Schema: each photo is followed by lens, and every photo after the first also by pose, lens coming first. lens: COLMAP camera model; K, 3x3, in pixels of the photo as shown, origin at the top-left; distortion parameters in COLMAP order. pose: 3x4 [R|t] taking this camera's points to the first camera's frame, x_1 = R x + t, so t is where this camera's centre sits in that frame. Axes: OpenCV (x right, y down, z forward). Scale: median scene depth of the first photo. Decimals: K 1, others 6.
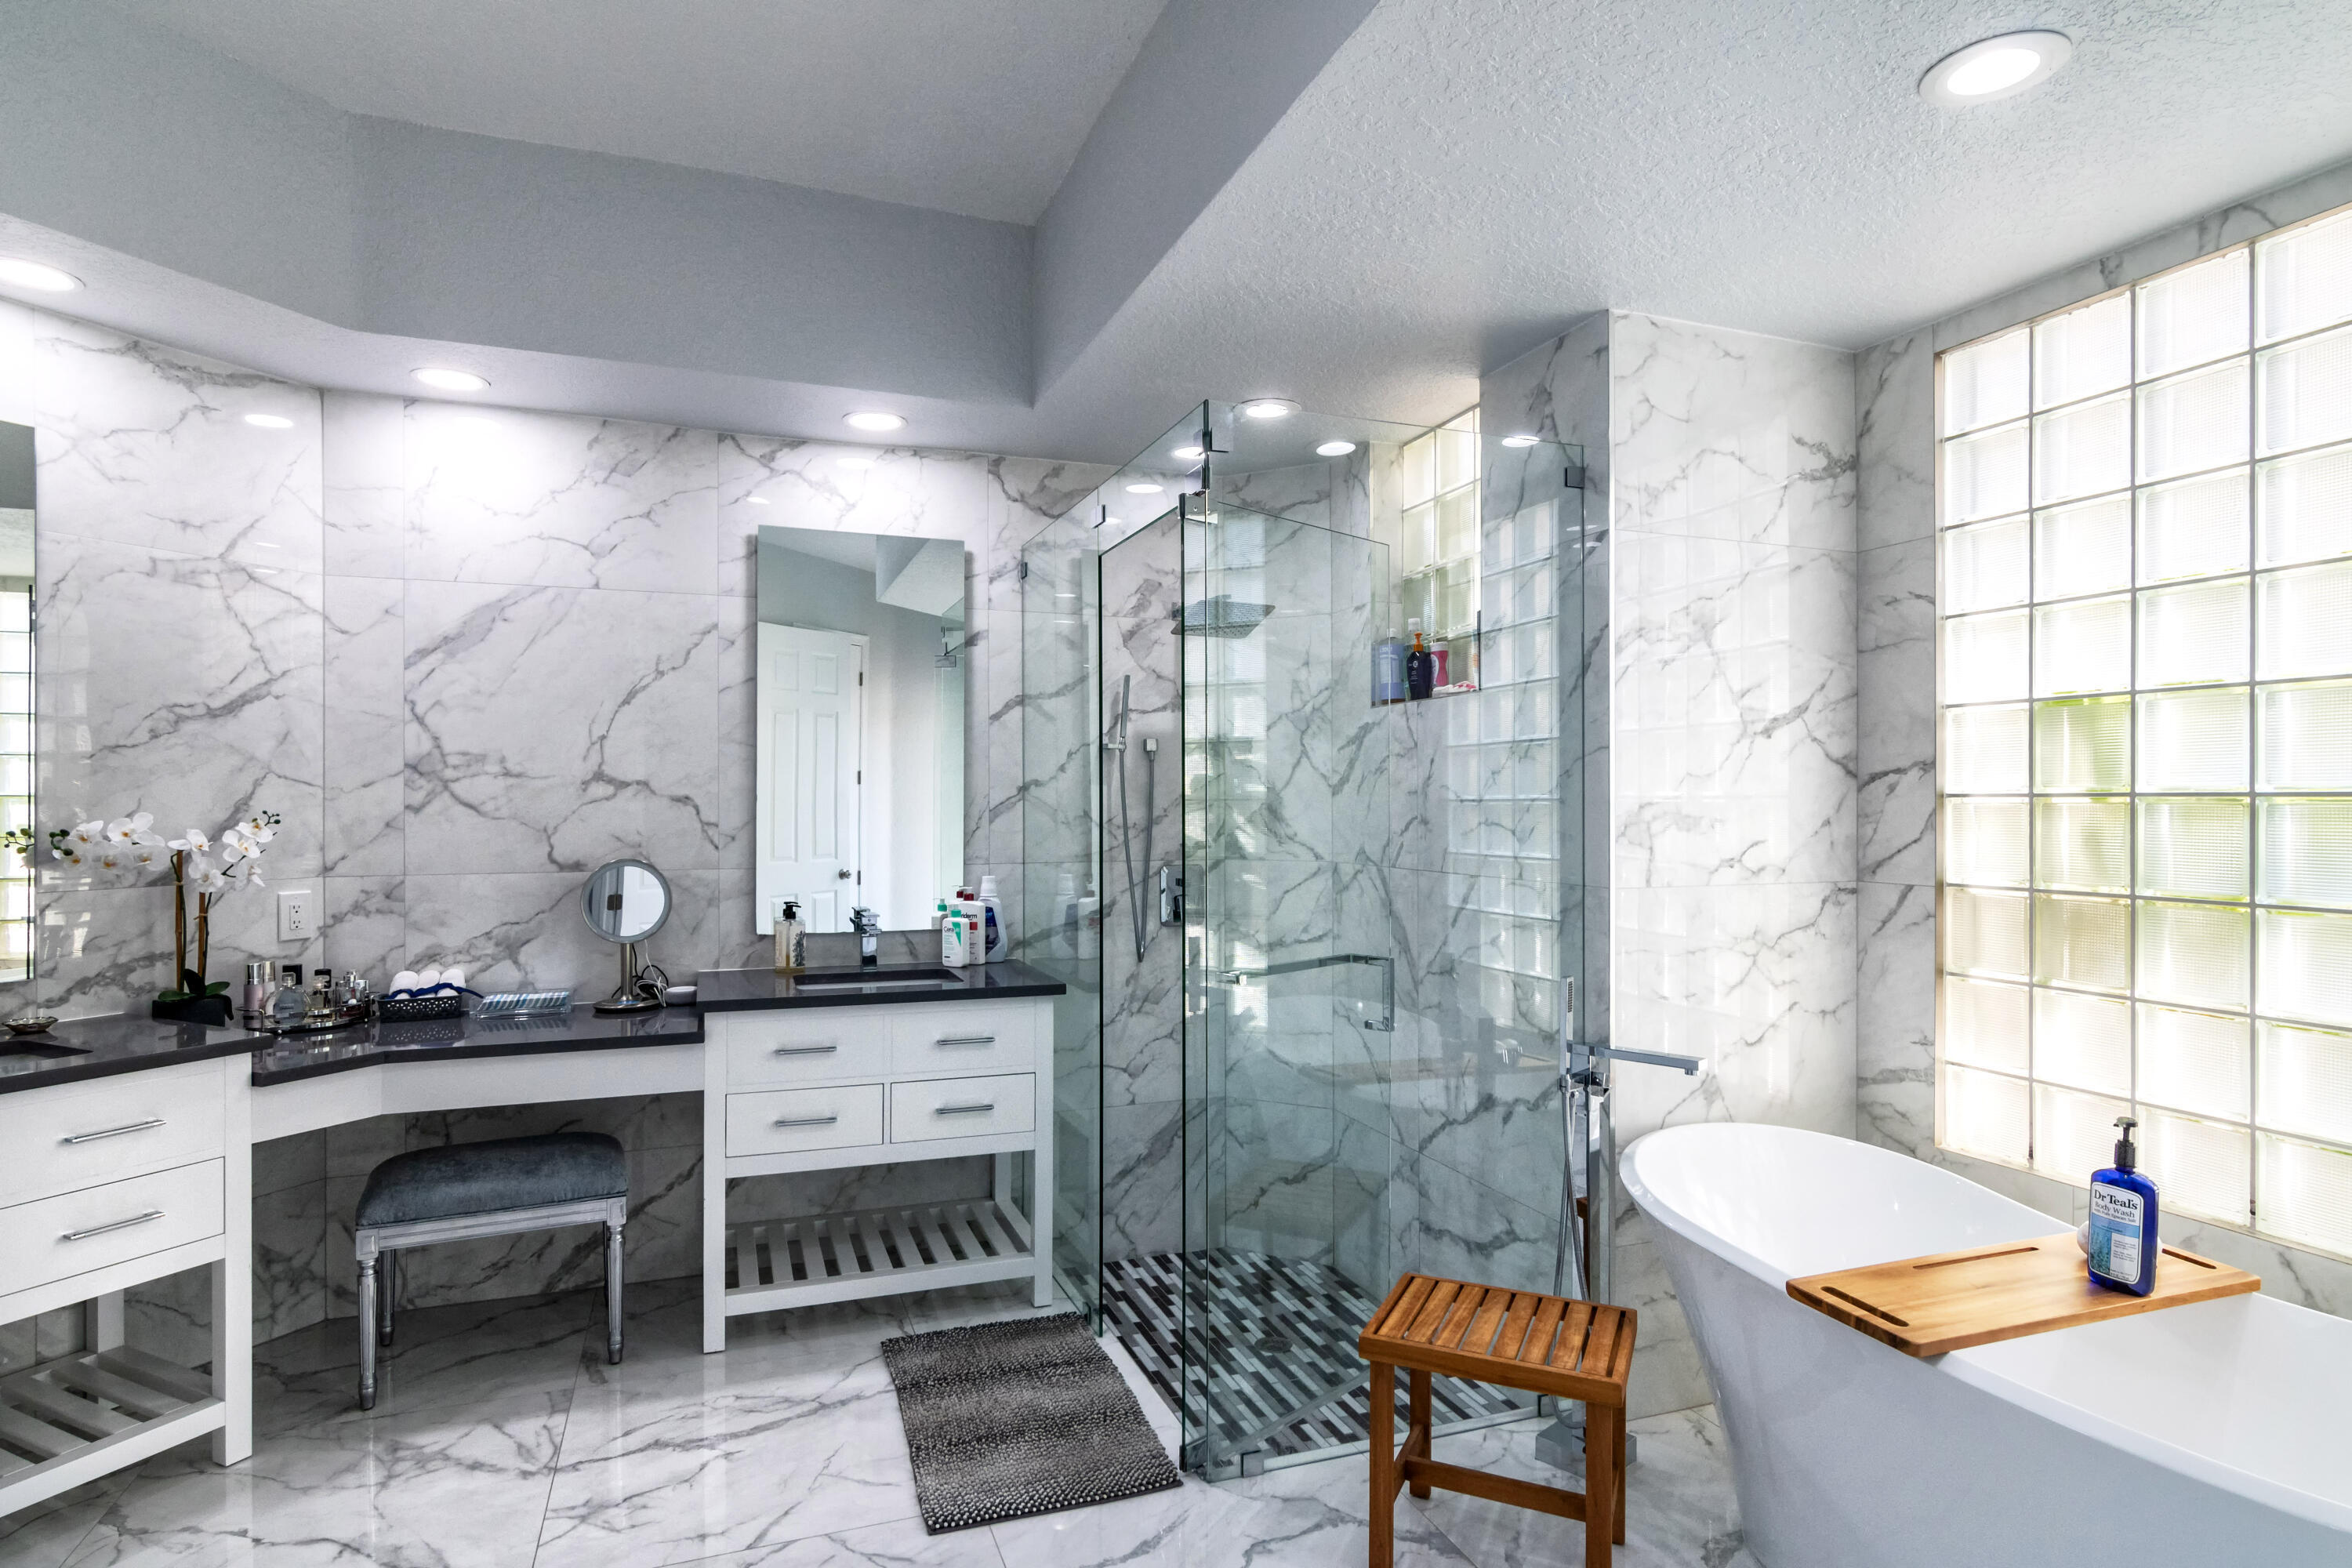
lens RADIAL K [[1241.9, 0, 1184.7], [0, 1241.9, 773.0], [0, 0, 1]] dist [-0.003605, -0.000897]
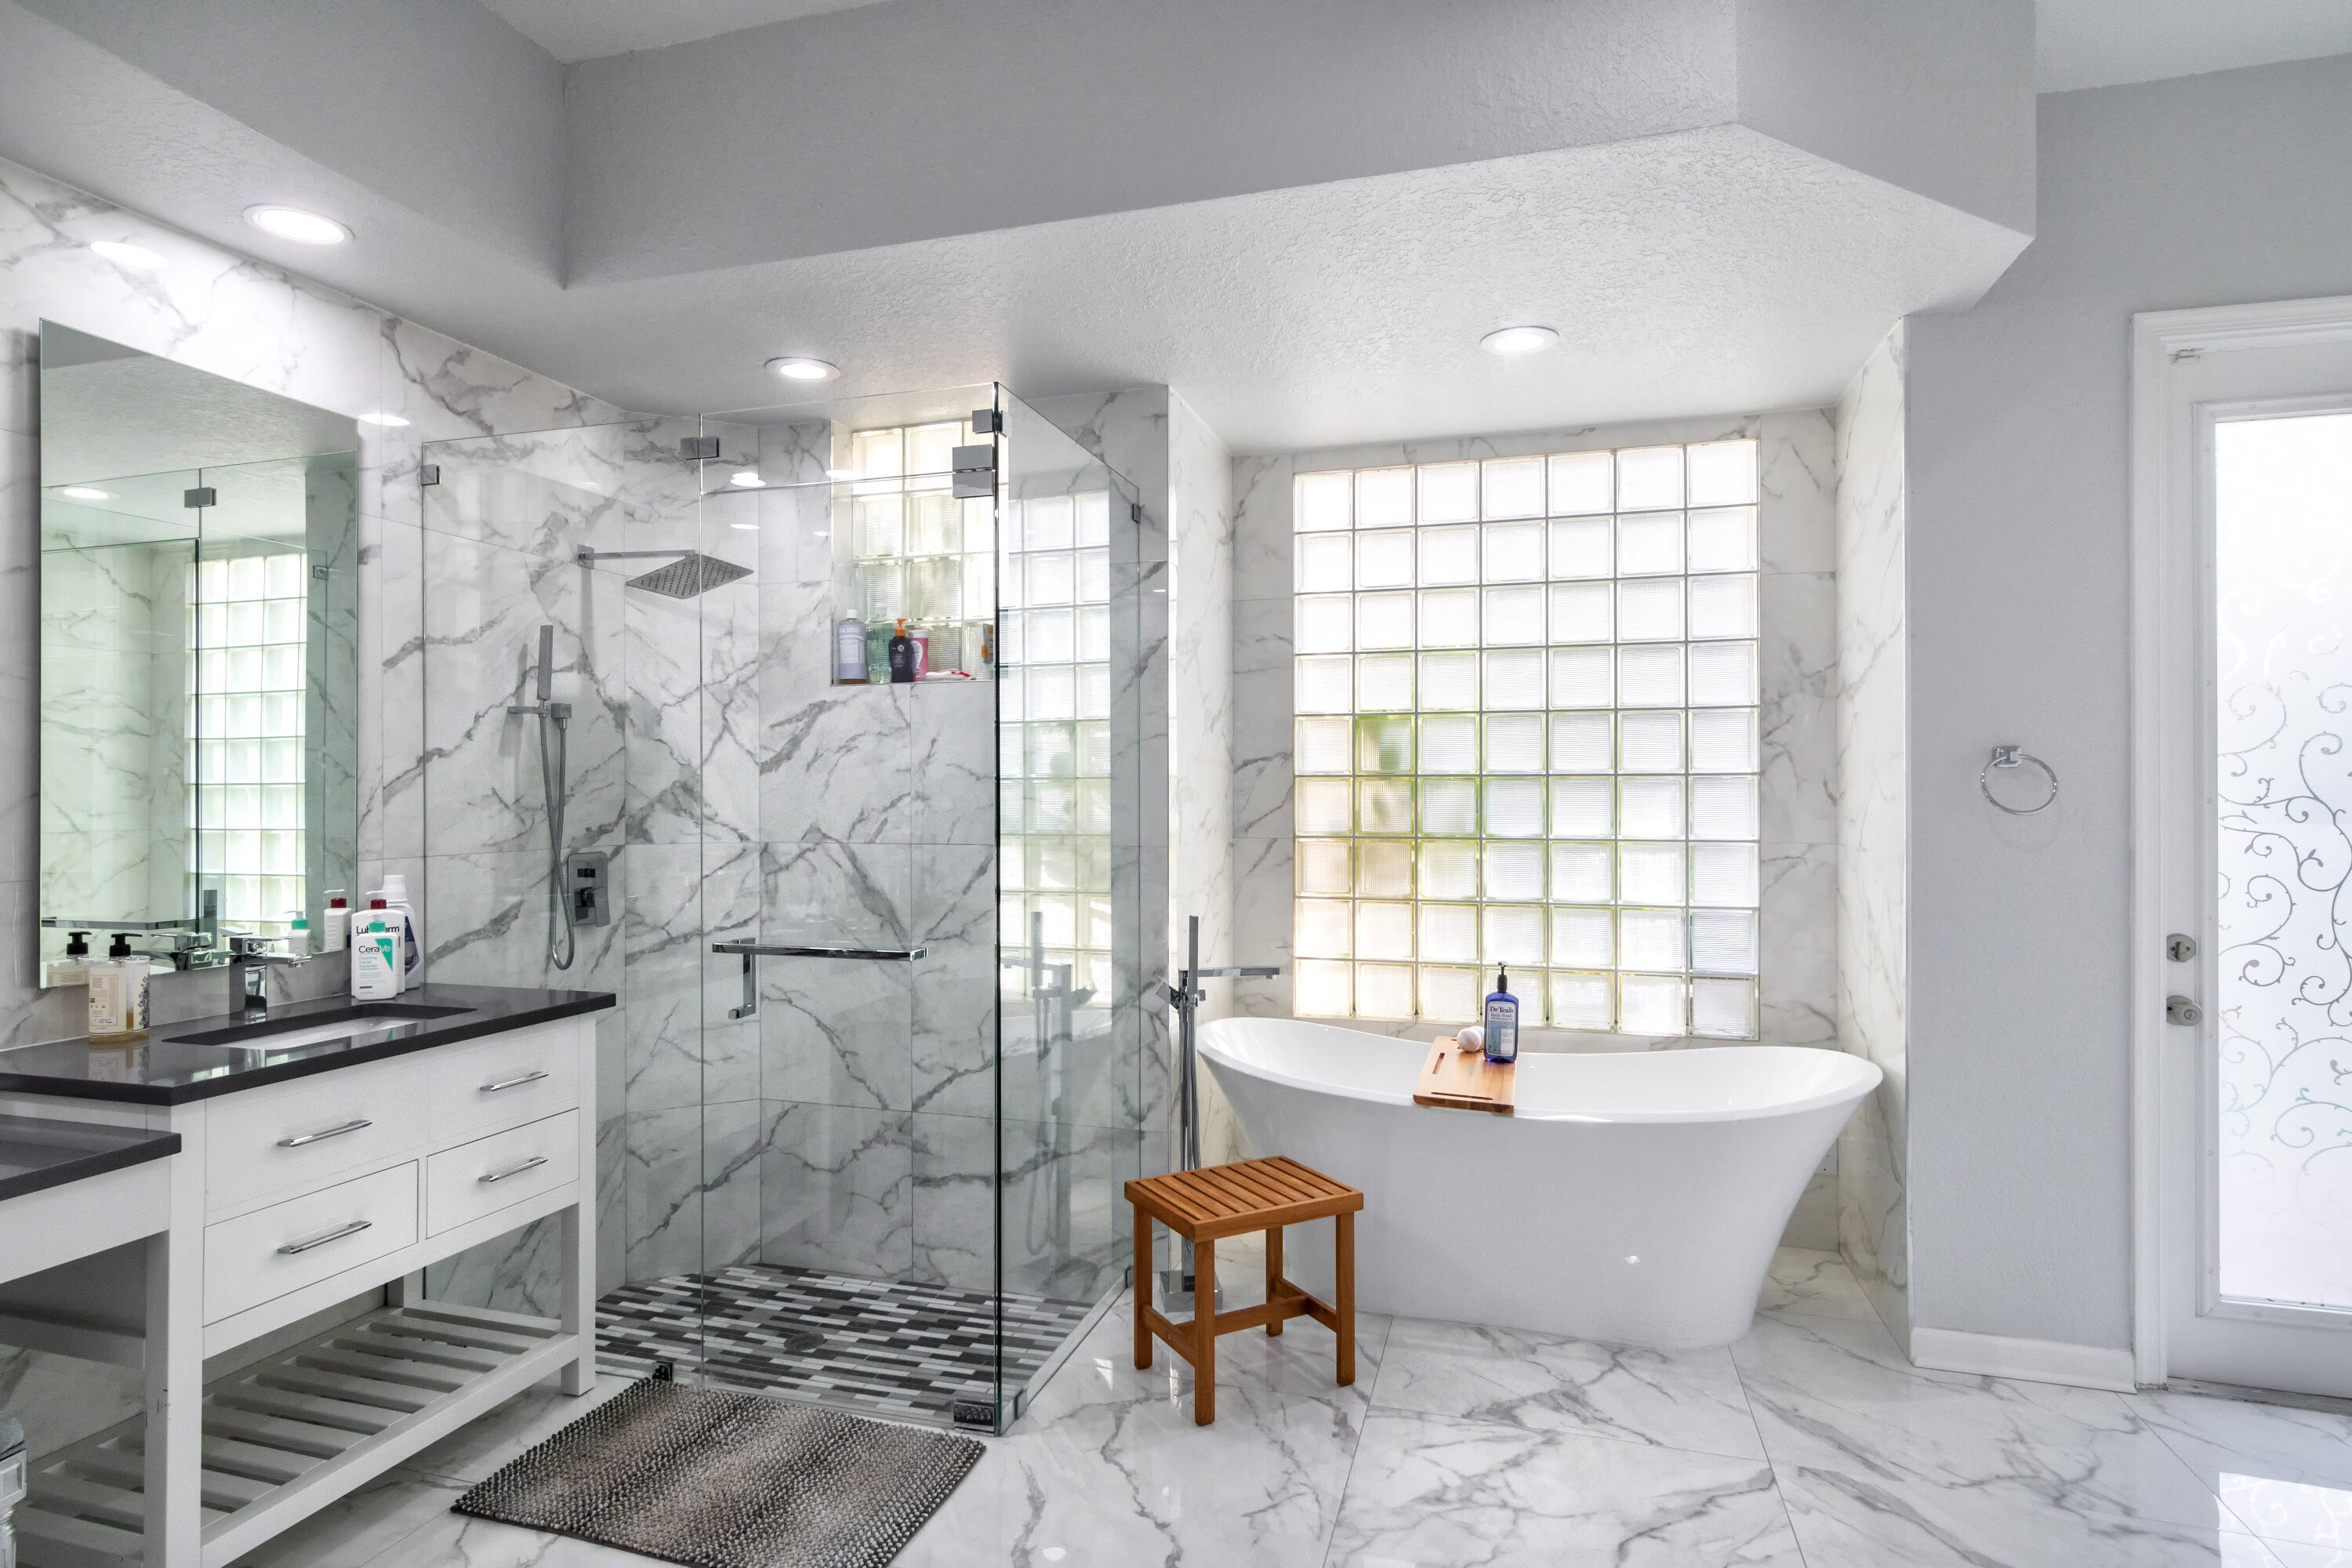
lens RADIAL K [[1211.9, 0, 1176.8], [0, 1211.9, 762.8], [0, 0, 1]] dist [0.000202, 0.001301]
pose [[0.604611, 0.018586, 0.796304, -0.536078], [-0.017663, 0.999795, -0.009924, 0.016695], [-0.796325, -0.008065, 0.604815, 0.215122]]
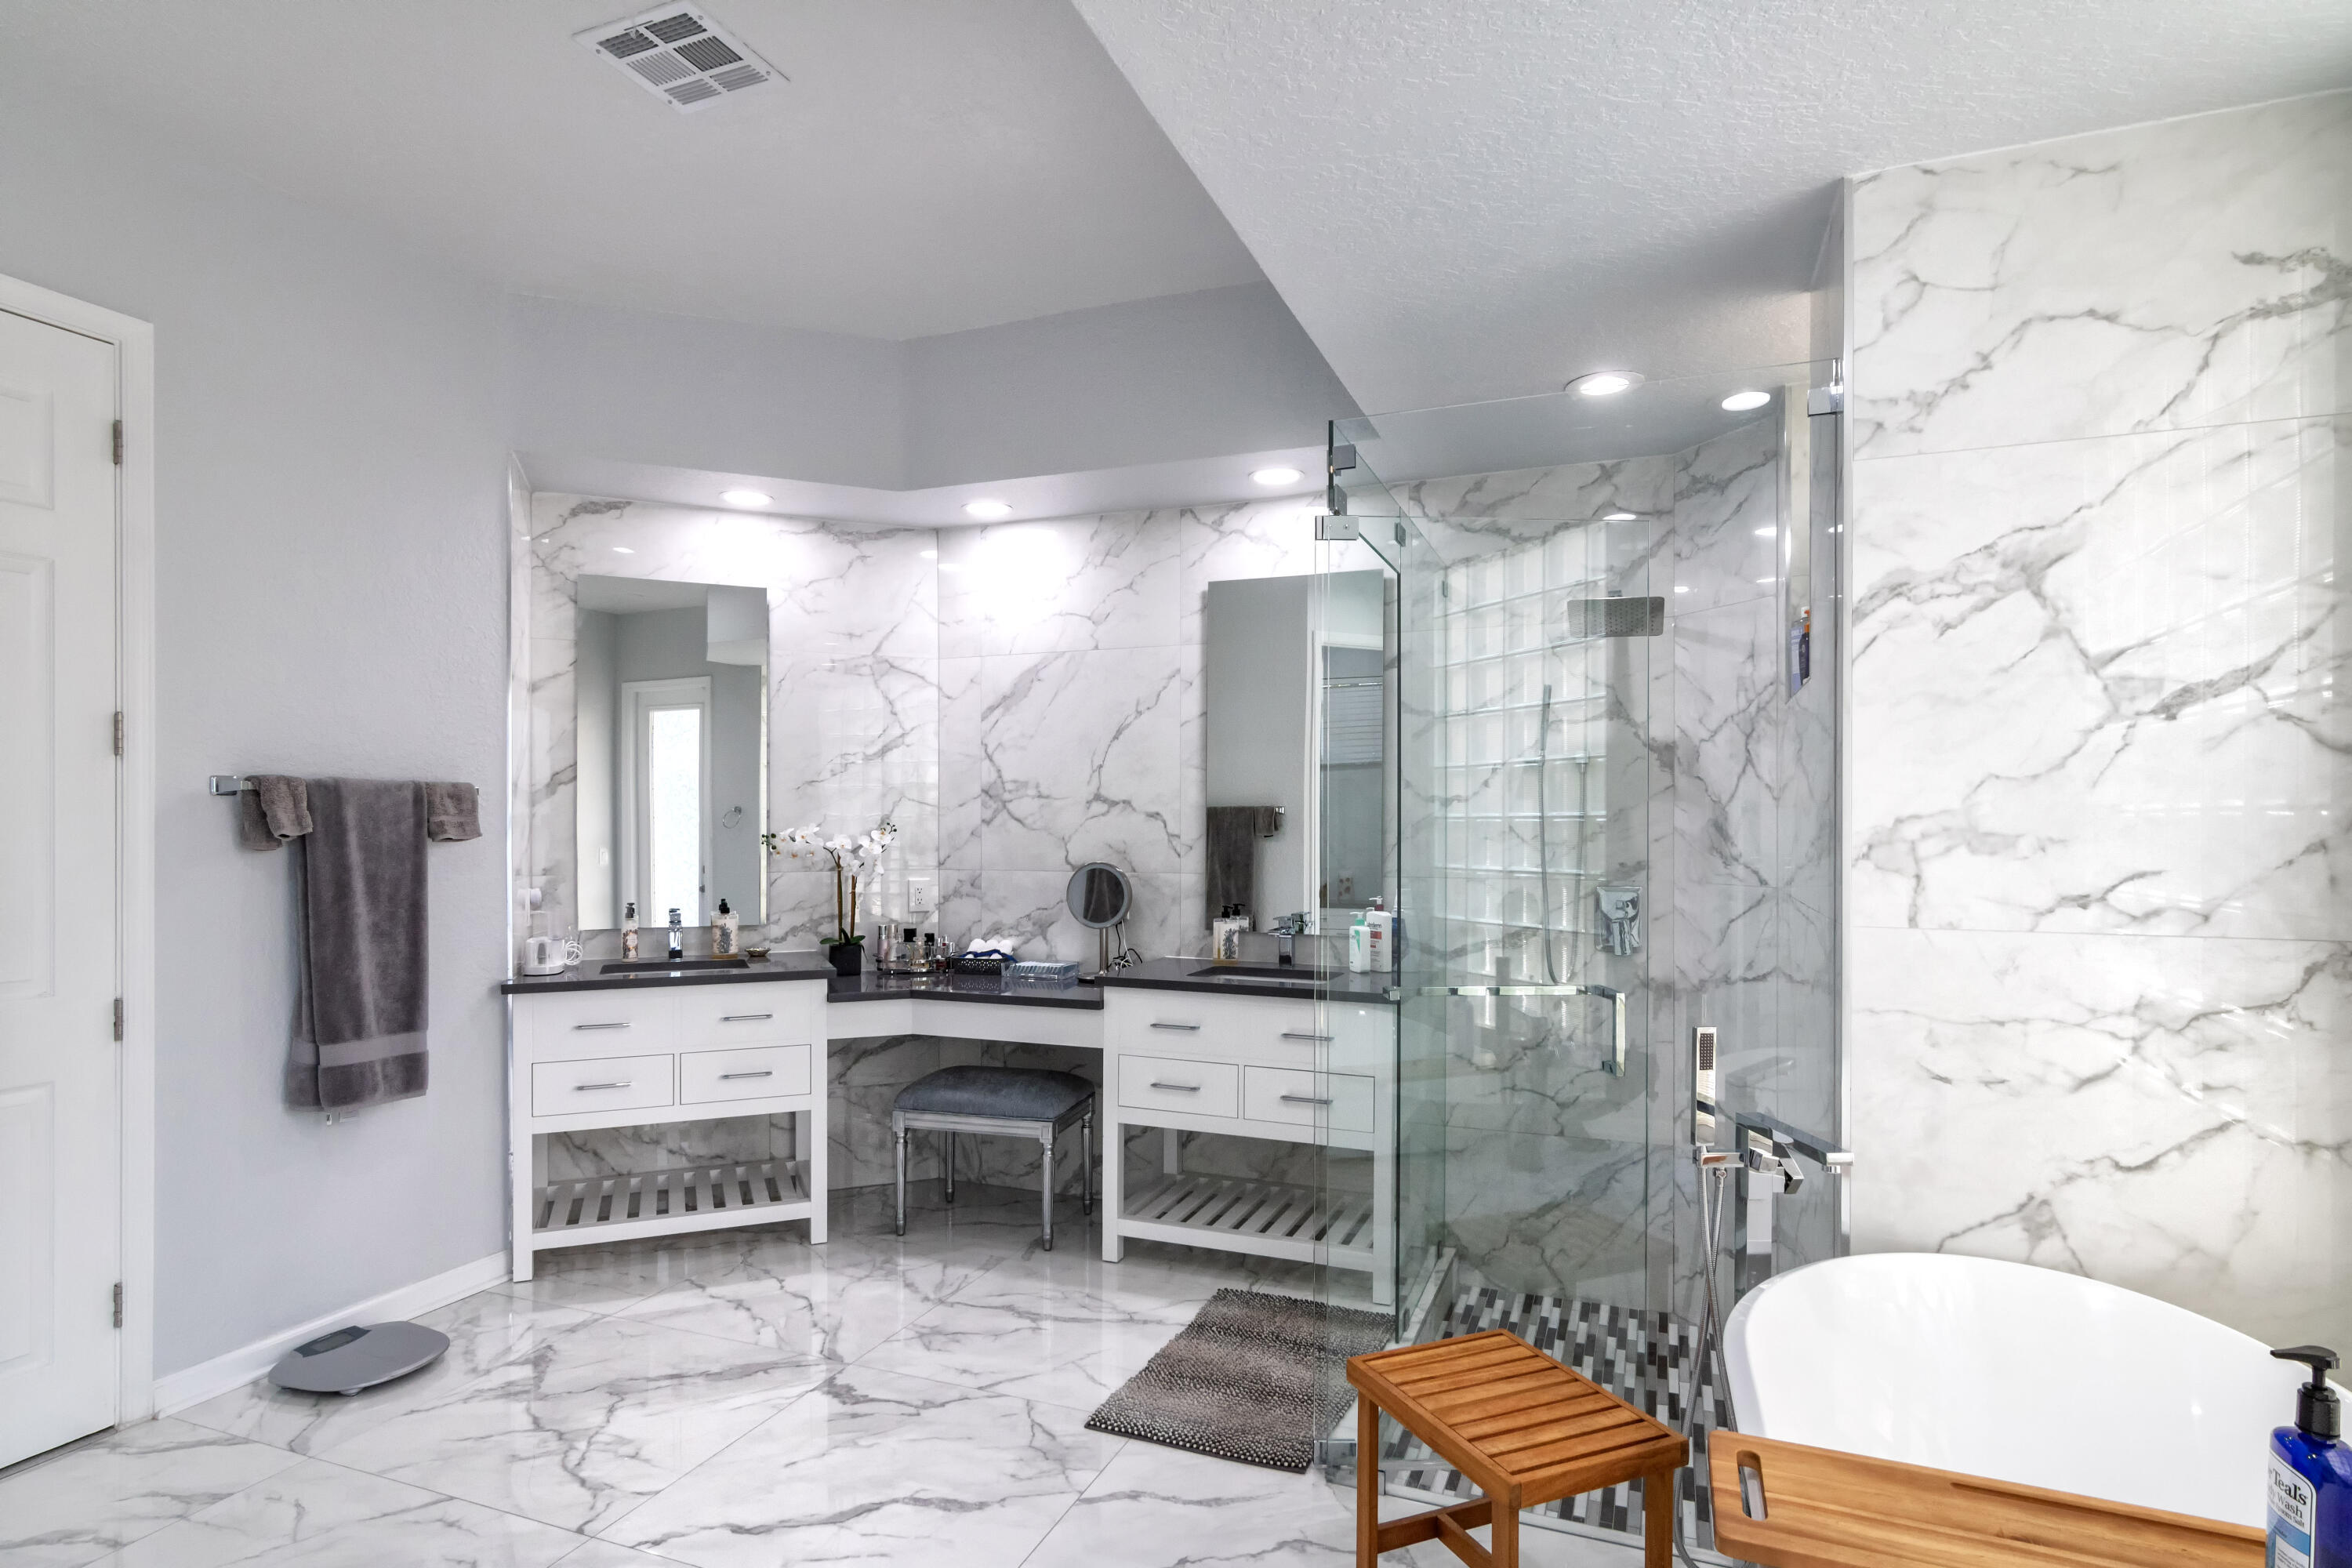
lens RADIAL K [[1237.4, 0, 1183.9], [0, 1237.4, 796.1], [0, 0, 1]] dist [0.002460, 0.002217]
pose [[0.740078, -0.012374, -0.672408, 0.477550], [0.013802, 0.999900, -0.003209, 0.007386], [0.672380, -0.006906, 0.740174, 0.129762]]
